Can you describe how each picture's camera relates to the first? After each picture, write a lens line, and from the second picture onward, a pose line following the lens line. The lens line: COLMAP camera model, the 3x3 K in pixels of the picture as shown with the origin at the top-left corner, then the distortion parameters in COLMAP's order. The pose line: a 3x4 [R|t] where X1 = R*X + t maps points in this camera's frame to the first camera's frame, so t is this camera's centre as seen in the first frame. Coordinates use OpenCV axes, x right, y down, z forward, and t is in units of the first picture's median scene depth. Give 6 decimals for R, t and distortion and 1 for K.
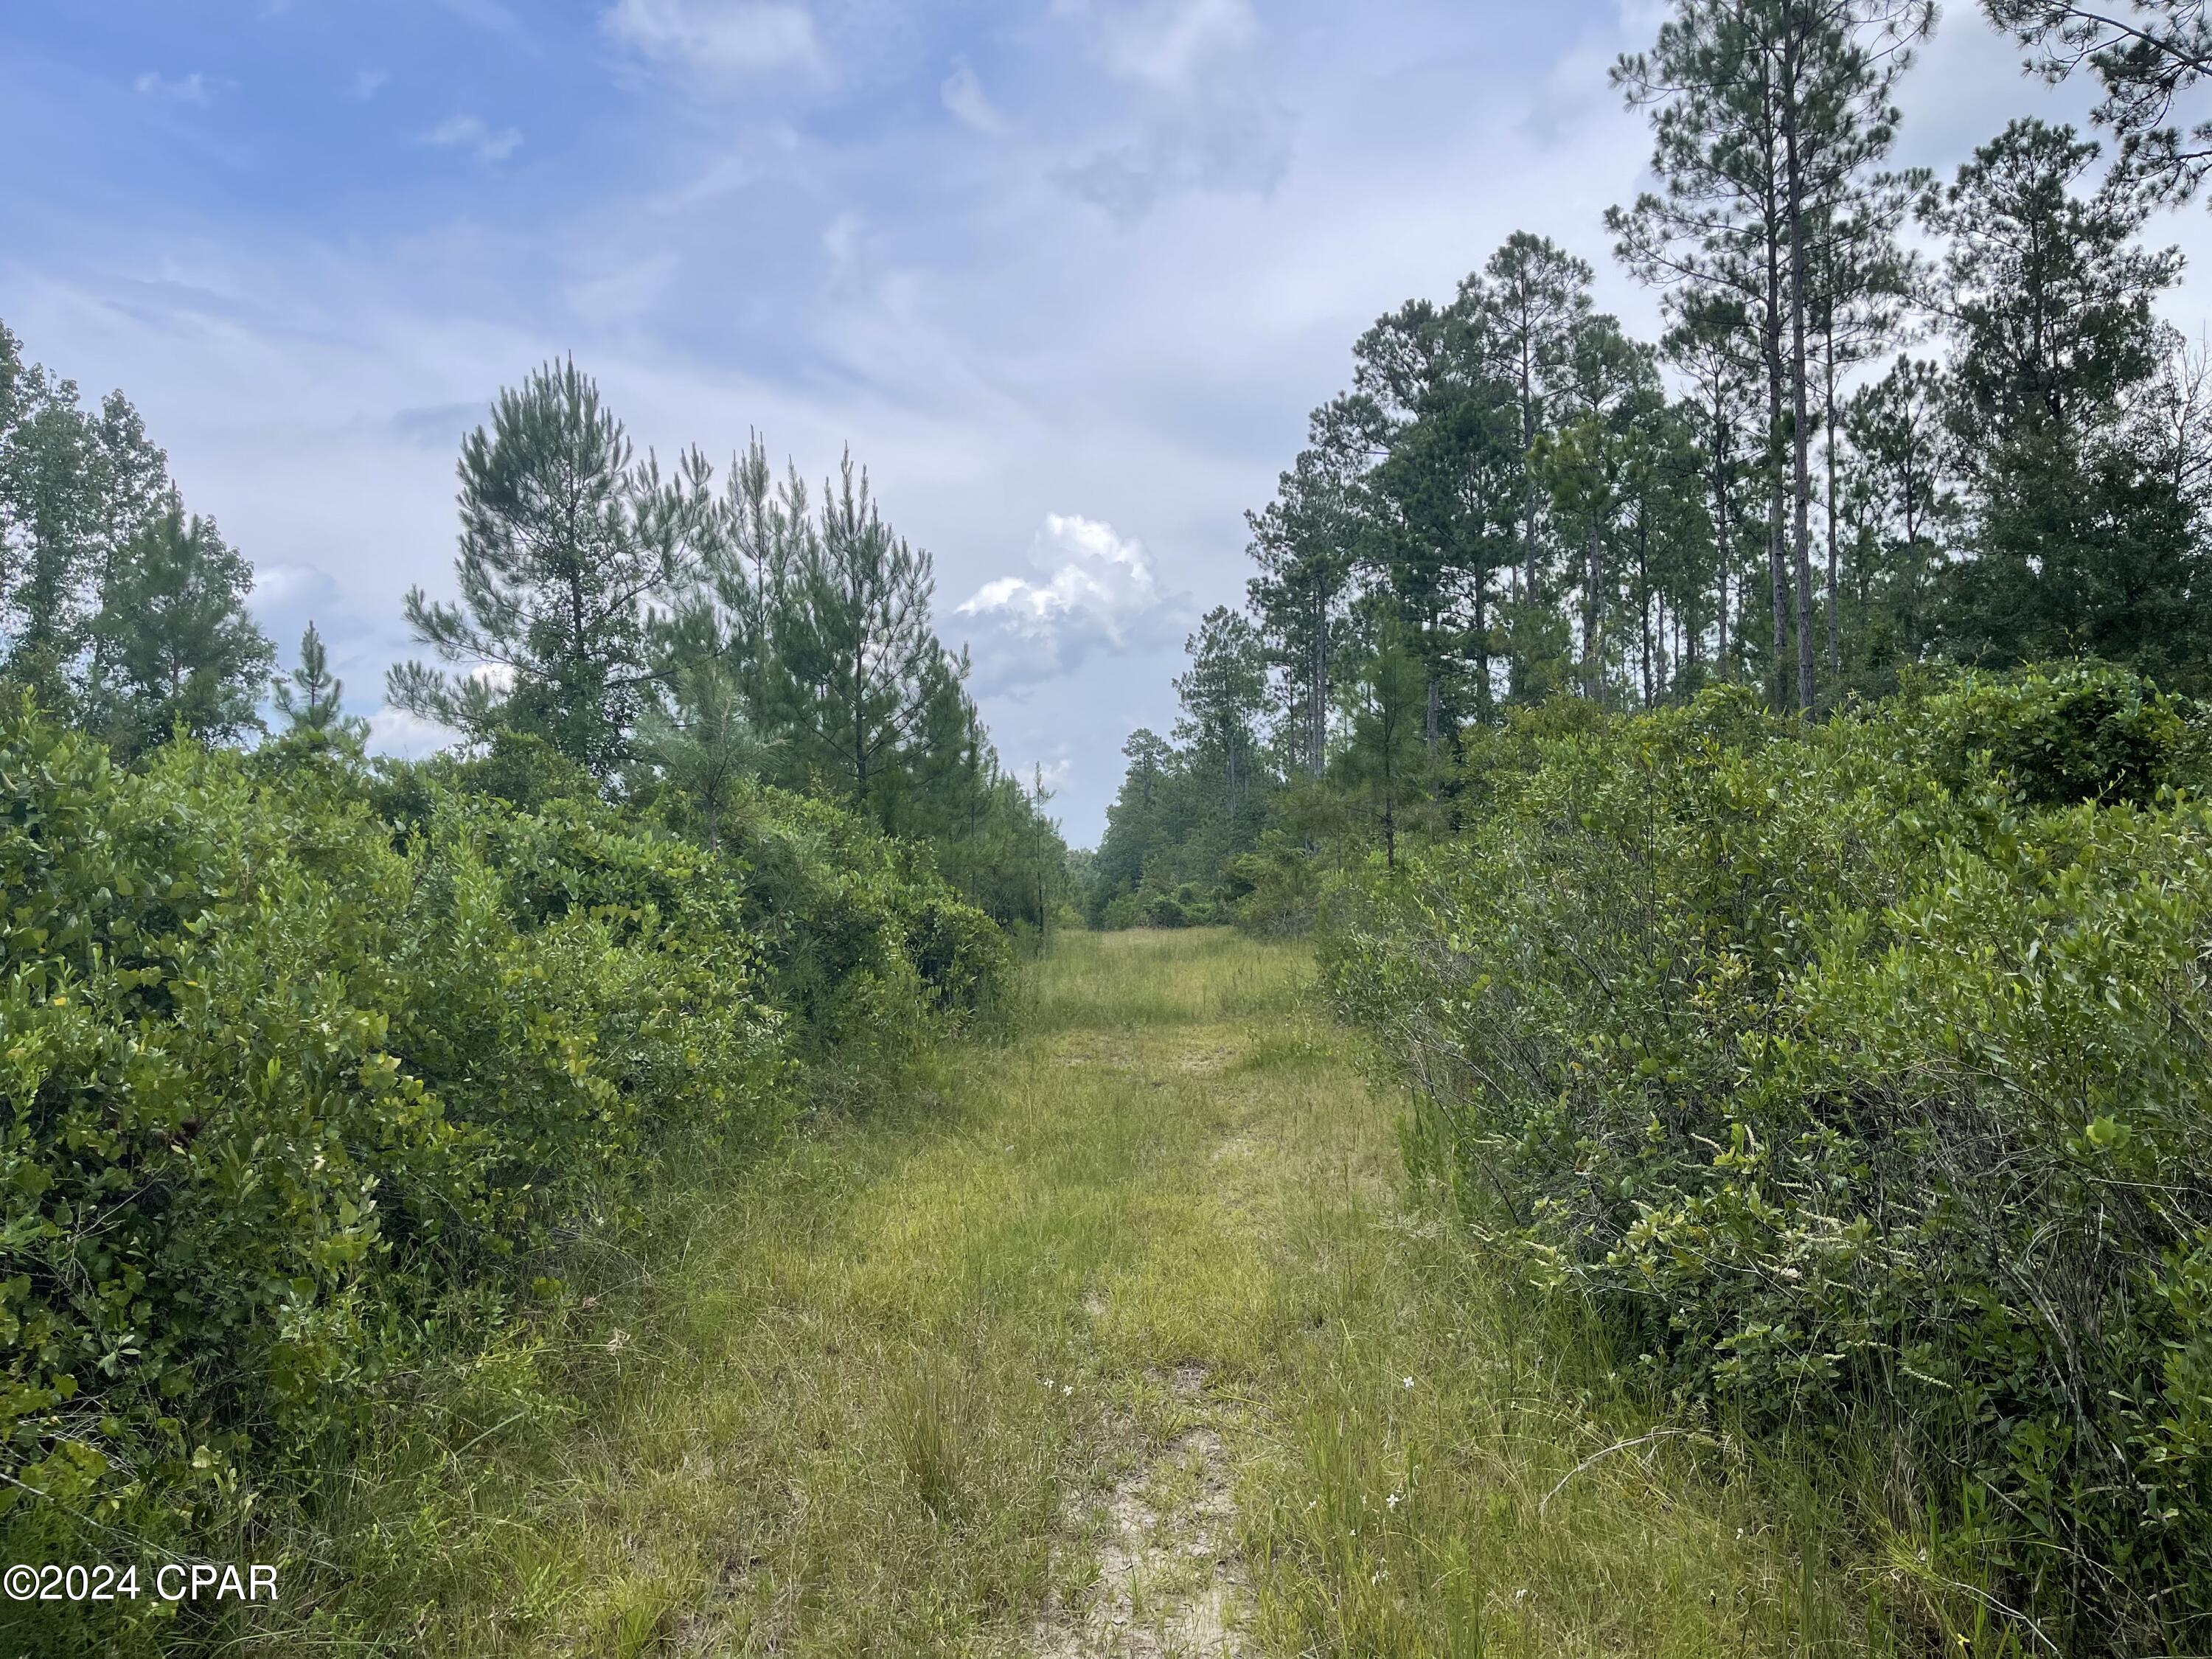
lens RADIAL K [[1609.5, 0, 1106.8], [0, 1609.5, 833.9], [0, 0, 1]] dist [-0.000314, -0.000002]
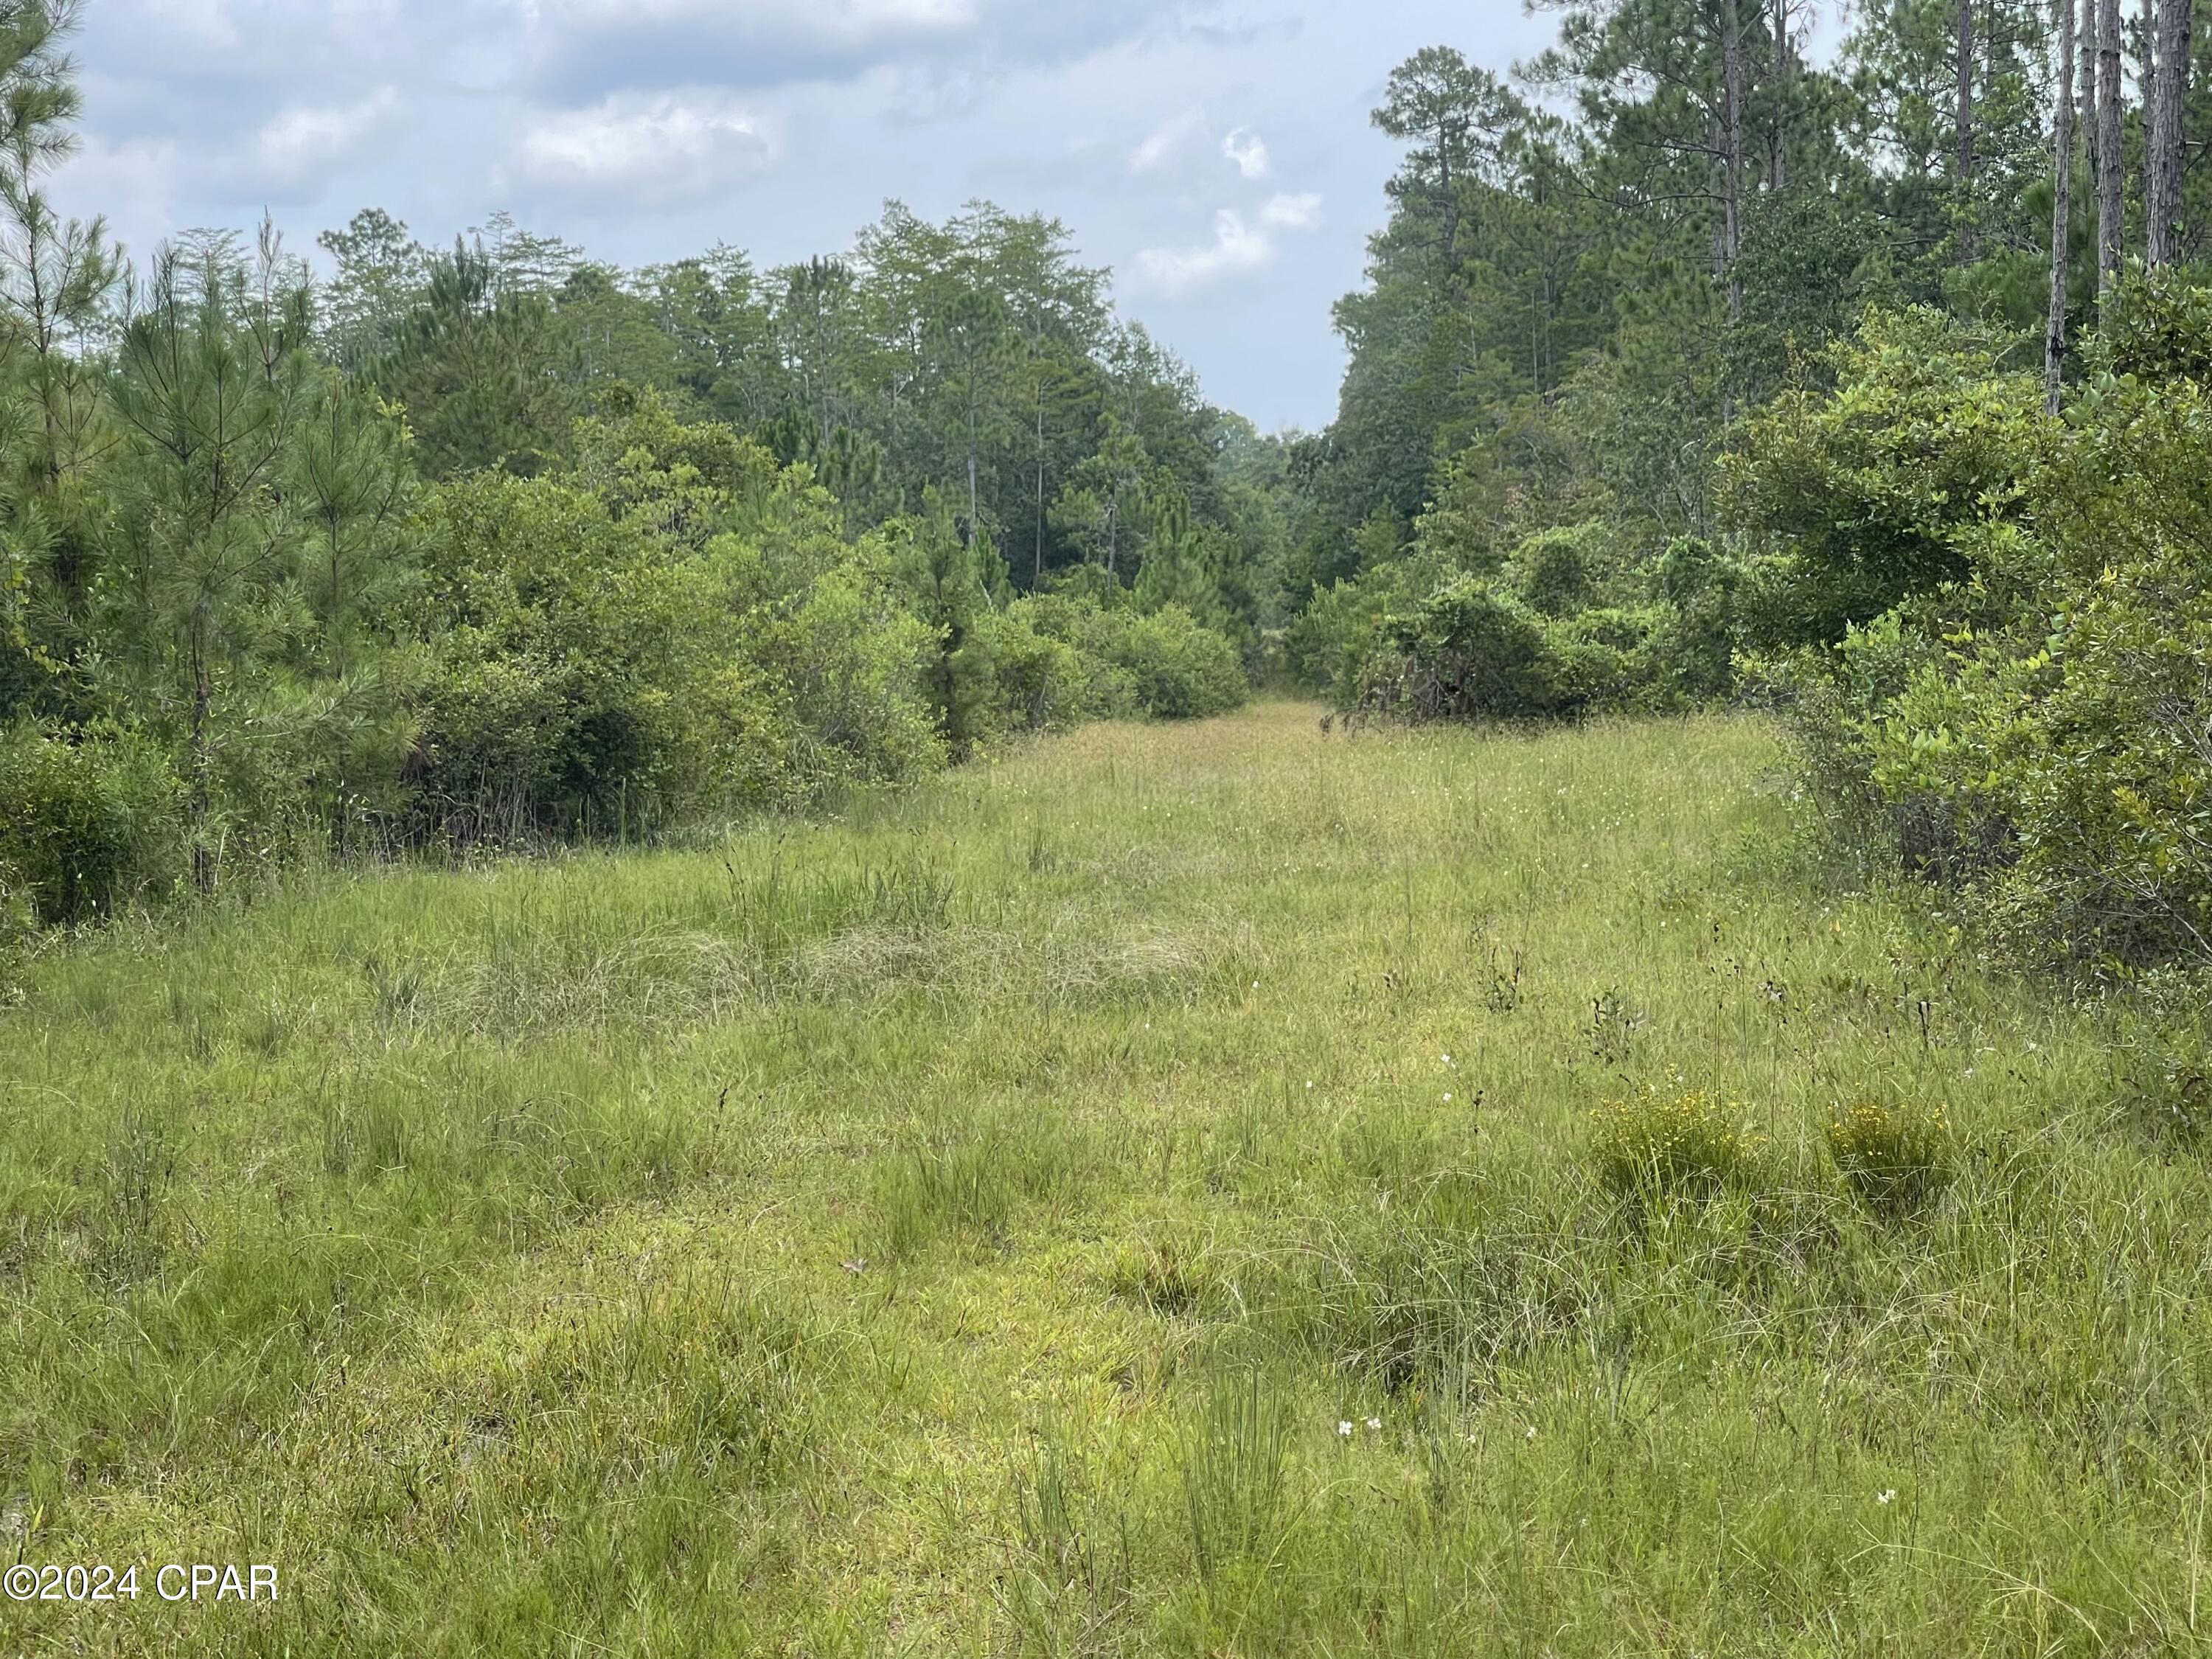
lens RADIAL K [[4260.1, 0, 1105.9], [0, 4260.1, 829.0], [0, 0, 1]] dist [-0.025753, 0.000000]
pose [[0.997844, -0.017494, -0.063259, 0.007680], [0.023735, 0.994774, 0.099305, 0.004260], [0.061191, -0.100592, 0.993044, 0.132441]]
